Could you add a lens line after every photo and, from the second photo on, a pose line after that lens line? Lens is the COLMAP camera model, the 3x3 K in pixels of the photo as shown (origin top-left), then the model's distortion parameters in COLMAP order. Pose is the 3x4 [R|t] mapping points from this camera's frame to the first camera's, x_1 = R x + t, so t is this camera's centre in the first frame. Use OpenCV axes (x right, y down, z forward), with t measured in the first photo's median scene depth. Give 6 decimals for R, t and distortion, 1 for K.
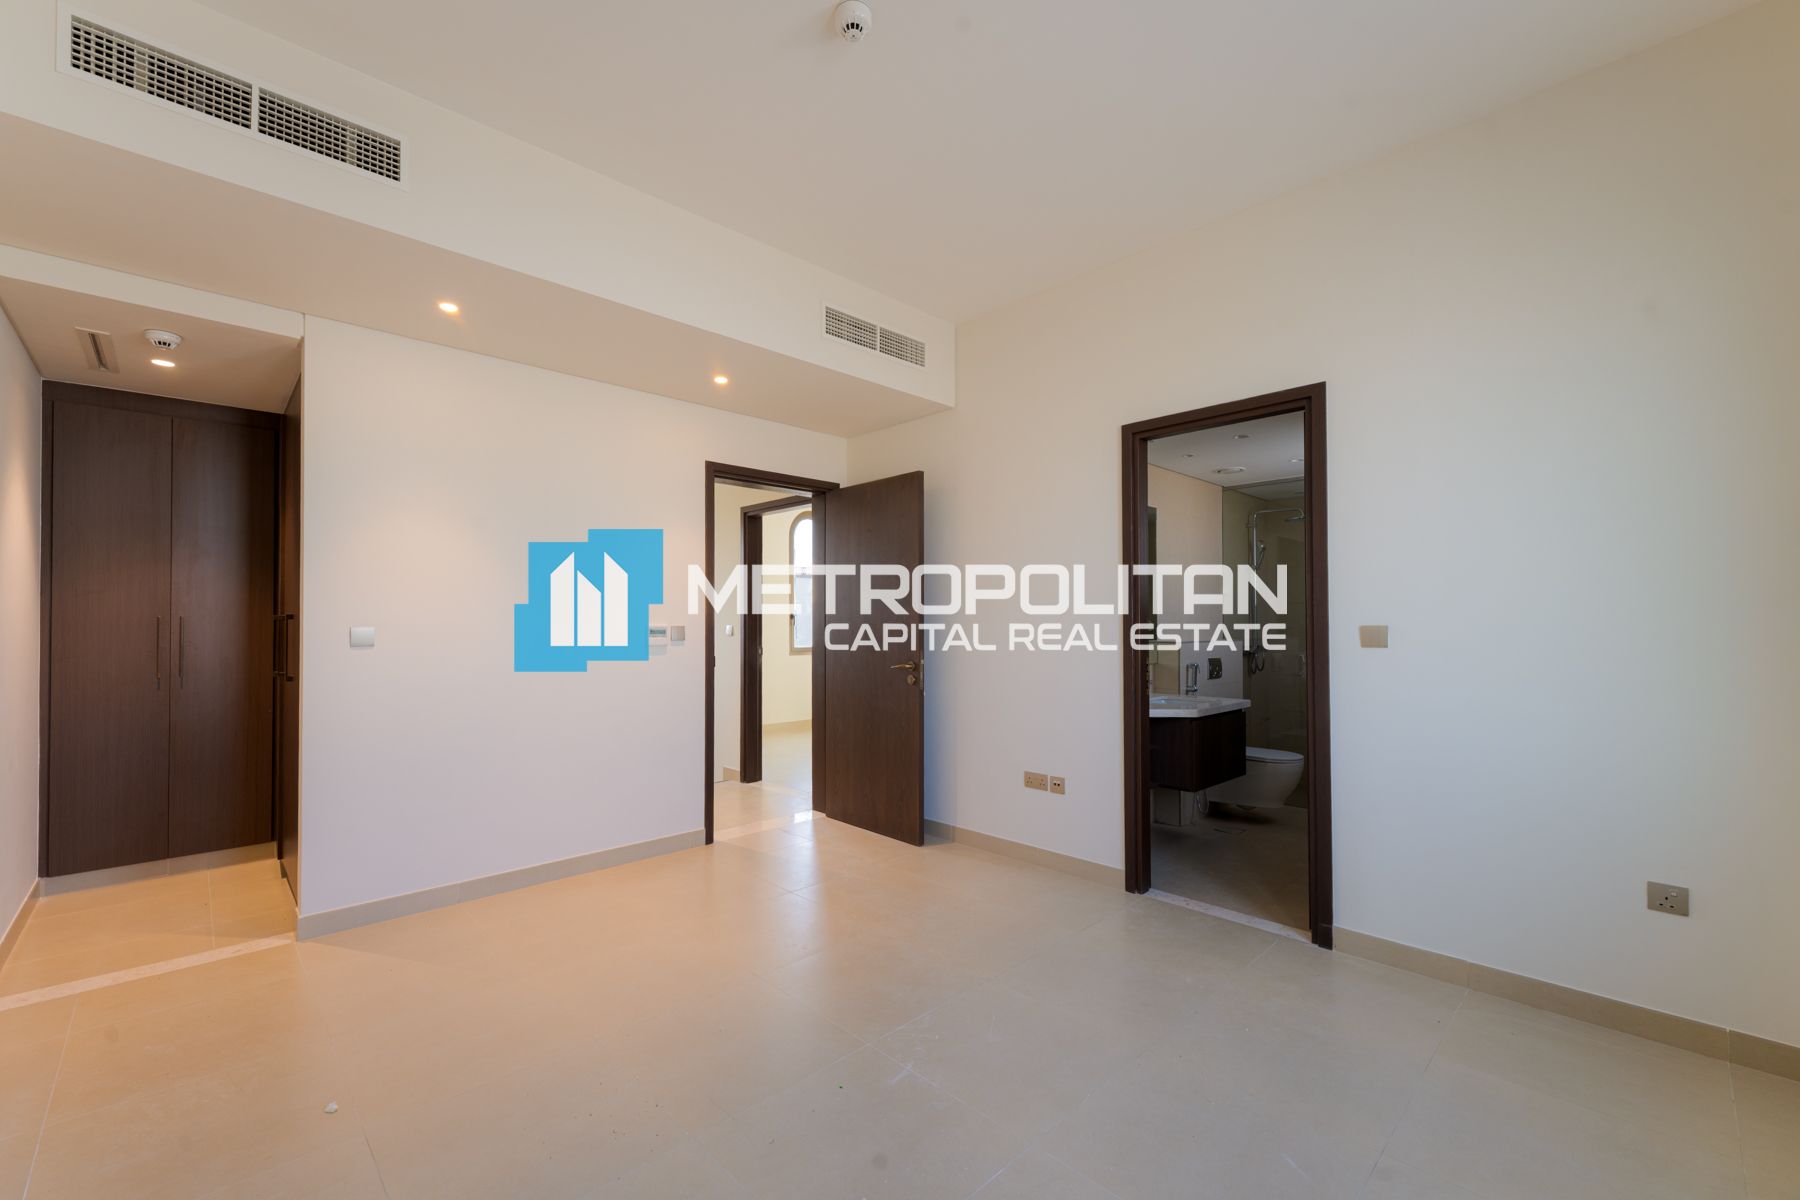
lens RADIAL K [[747.8, 0, 898.6], [0, 747.8, 635.5], [0, 0, 1]] dist [0.001123, -0.003901]
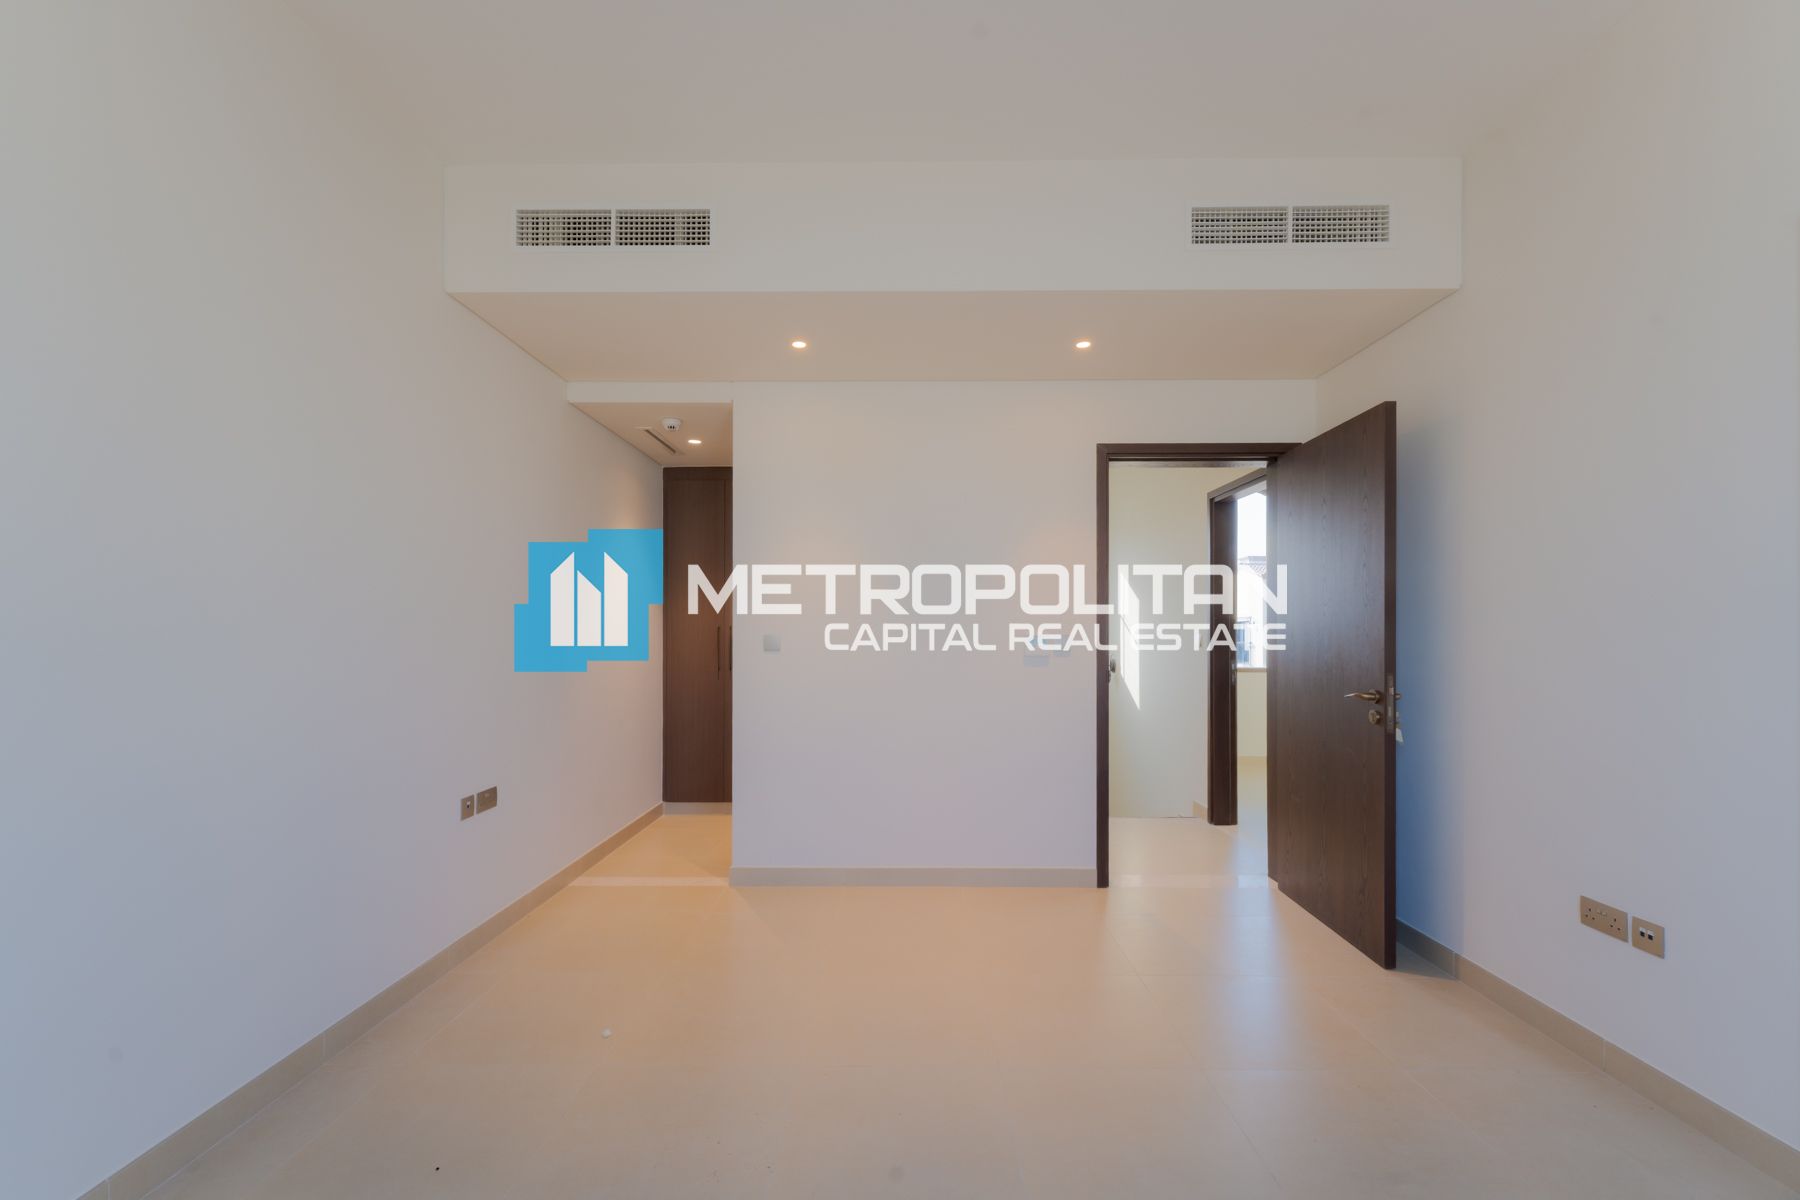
lens RADIAL K [[747.8, 0, 898.6], [0, 747.8, 635.5], [0, 0, 1]] dist [0.001123, -0.003901]
pose [[0.697716, 0.004523, -0.716360, 0.212958], [-0.013326, 0.999889, -0.006665, -0.002121], [0.716250, 0.014197, 0.697699, 0.244920]]
